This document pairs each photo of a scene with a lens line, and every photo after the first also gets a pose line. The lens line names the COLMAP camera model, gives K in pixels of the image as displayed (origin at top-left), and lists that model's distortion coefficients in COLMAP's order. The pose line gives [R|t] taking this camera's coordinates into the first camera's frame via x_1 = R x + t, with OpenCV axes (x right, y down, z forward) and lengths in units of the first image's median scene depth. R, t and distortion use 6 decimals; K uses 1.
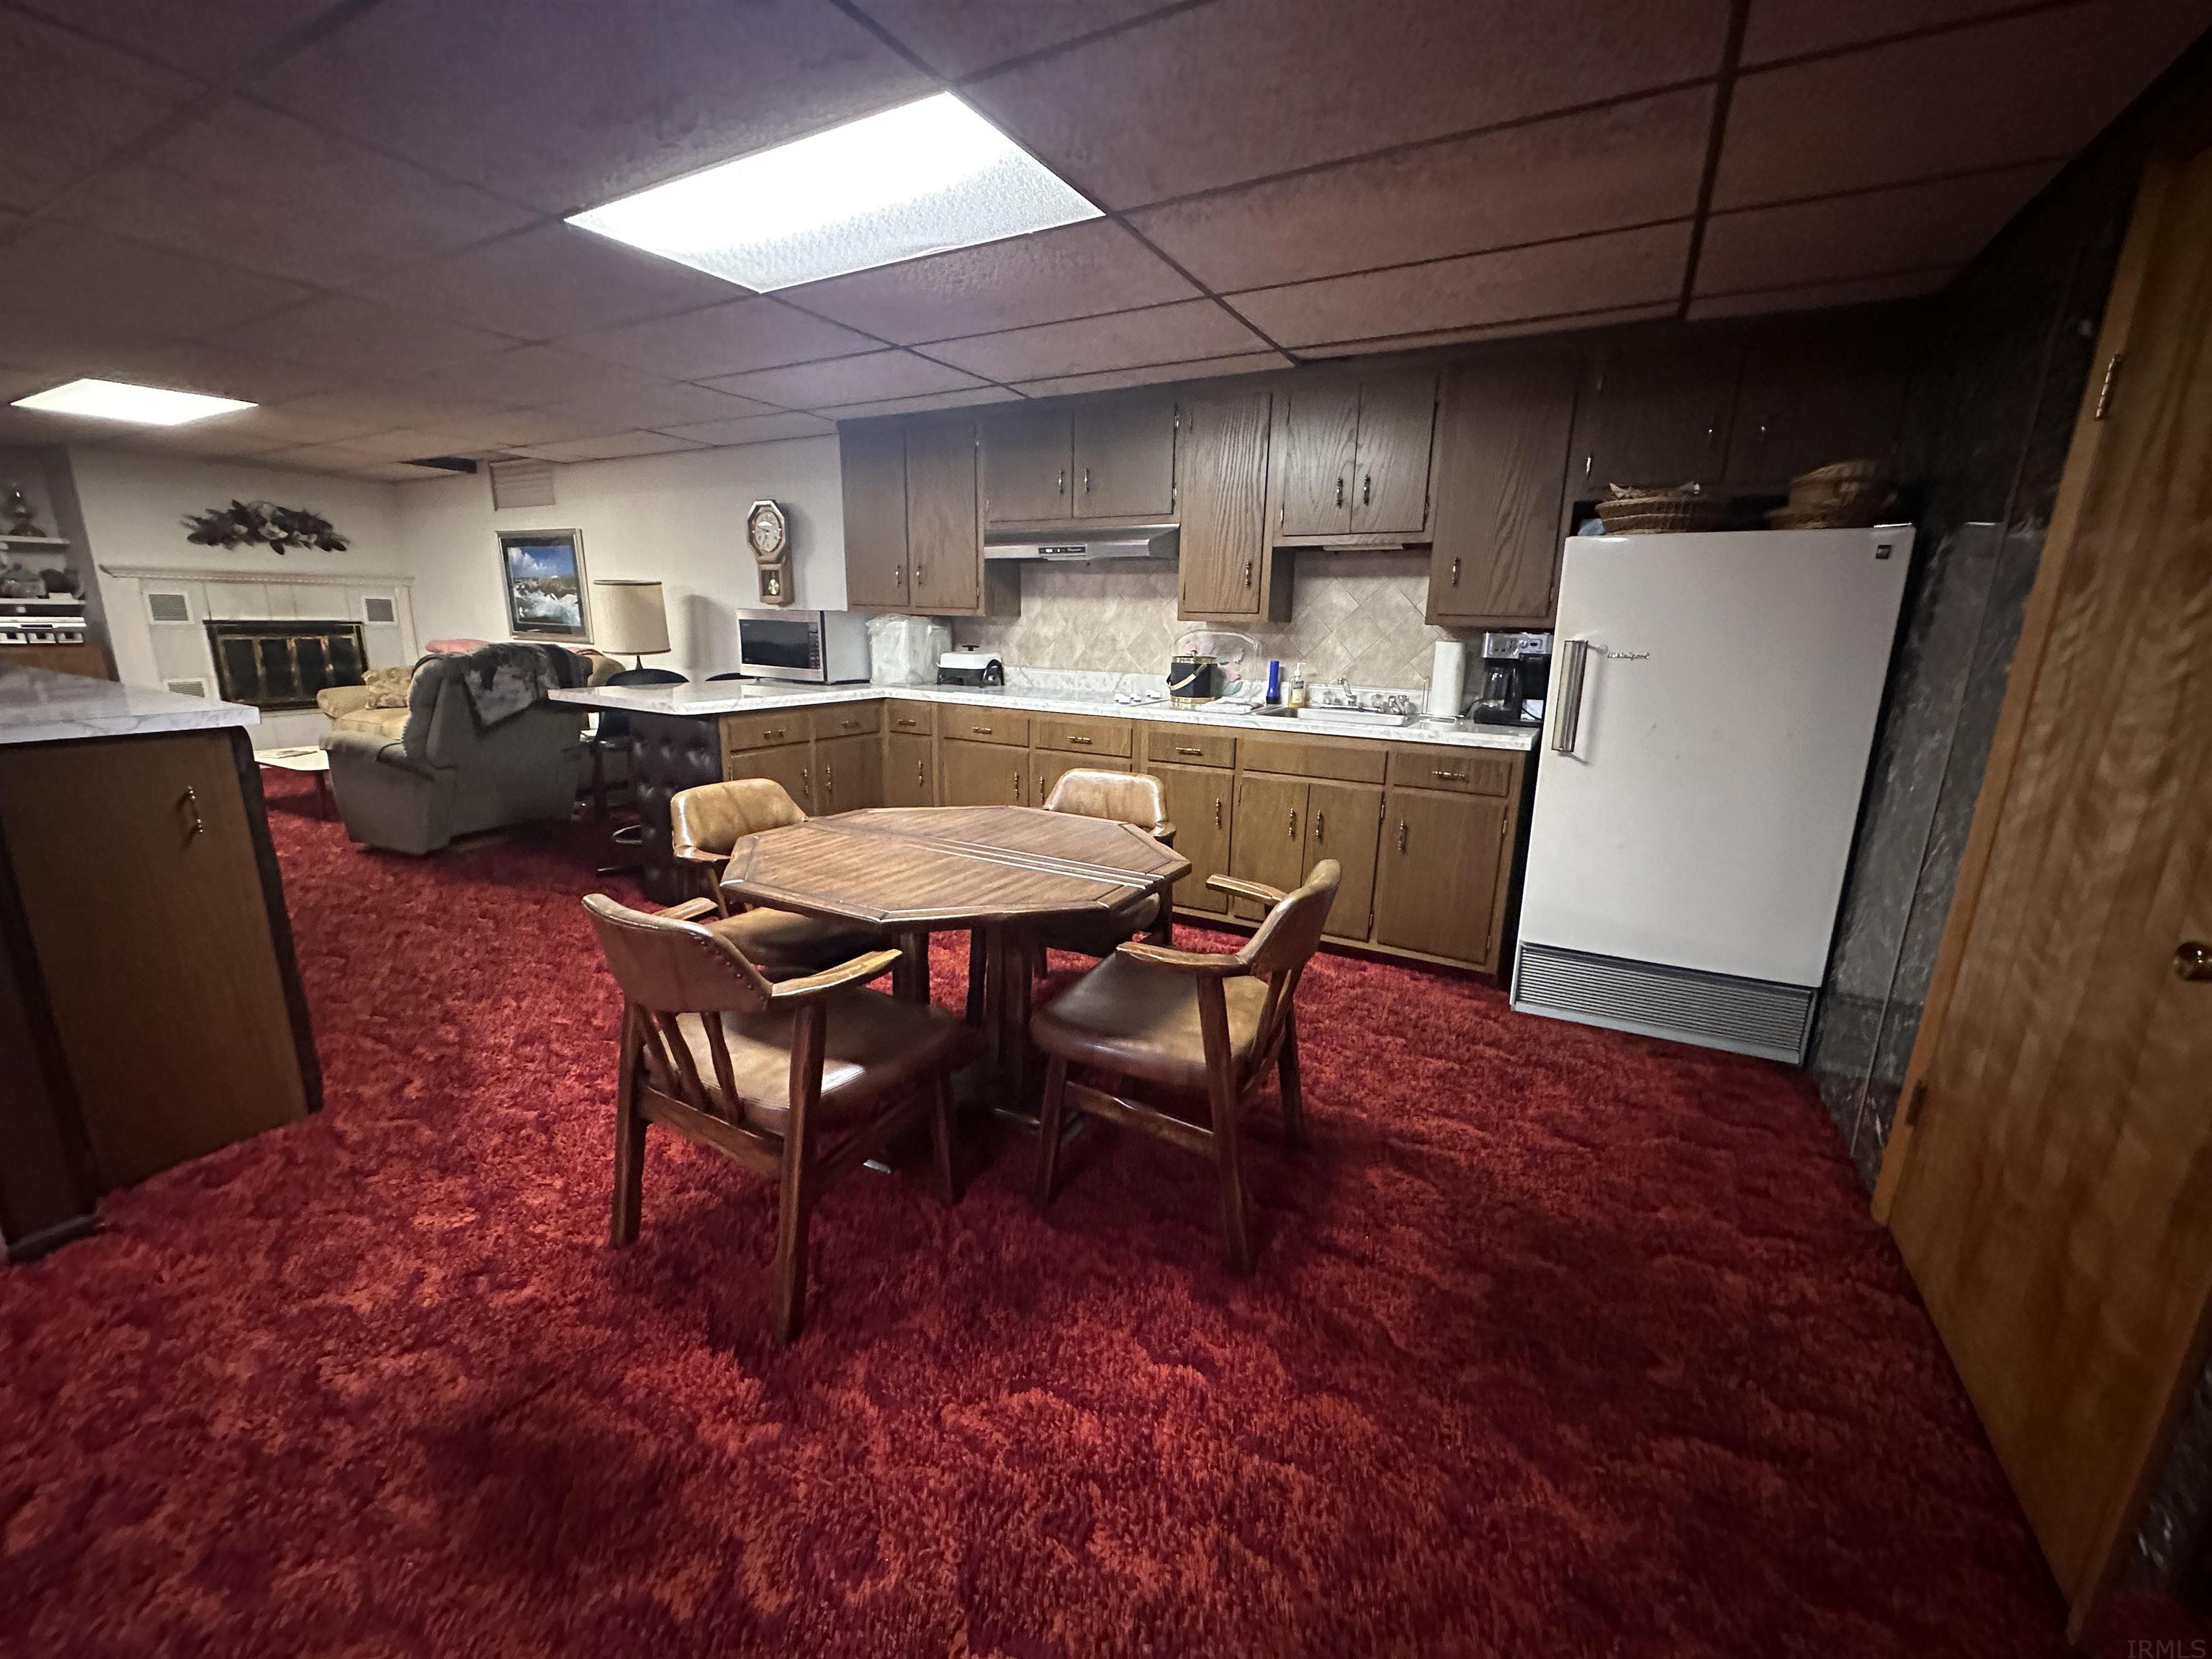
lens RADIAL K [[888.6, 0, 1104.2], [0, 888.6, 827.0], [0, 0, 1]] dist [0.001494, 0.000014]
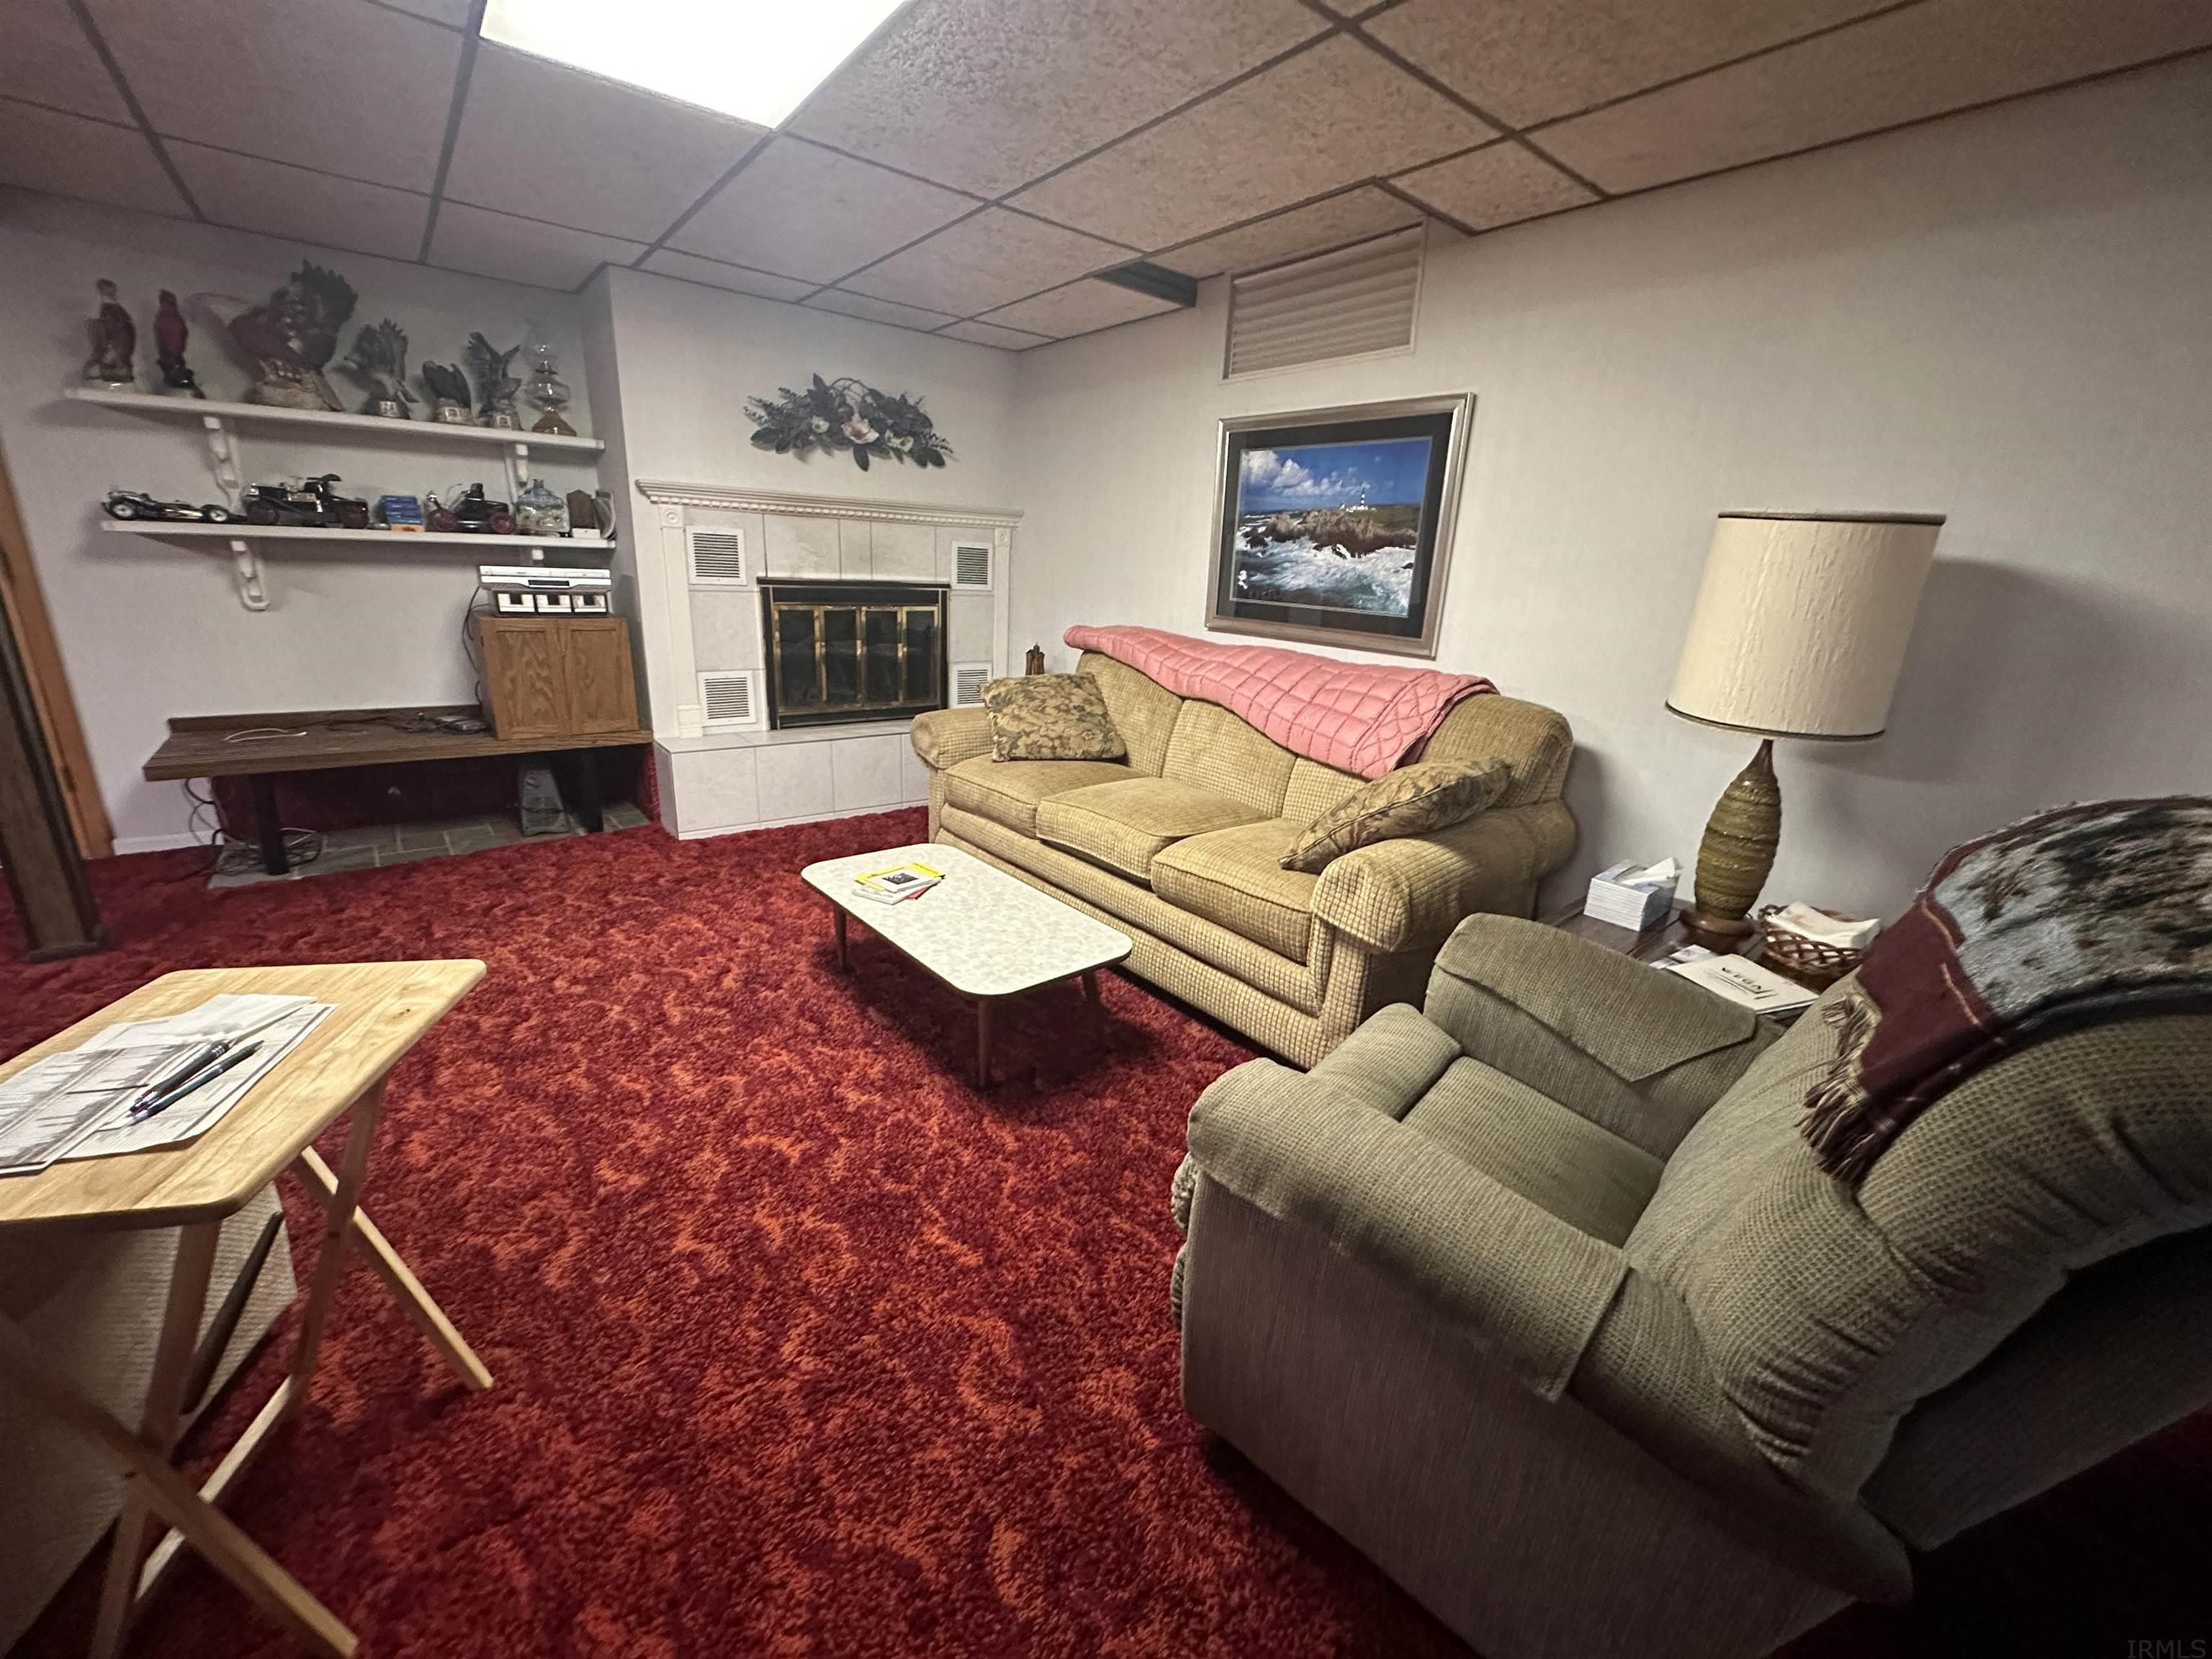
lens RADIAL K [[888.6, 0, 1105.9], [0, 888.6, 831.1], [0, 0, 1]] dist [0.001494, 0.000014]
pose [[0.928022, 0.132125, -0.348307, -0.551784], [-0.115327, 0.990954, 0.068629, -0.128650], [0.354224, -0.023520, 0.934865, 0.507484]]
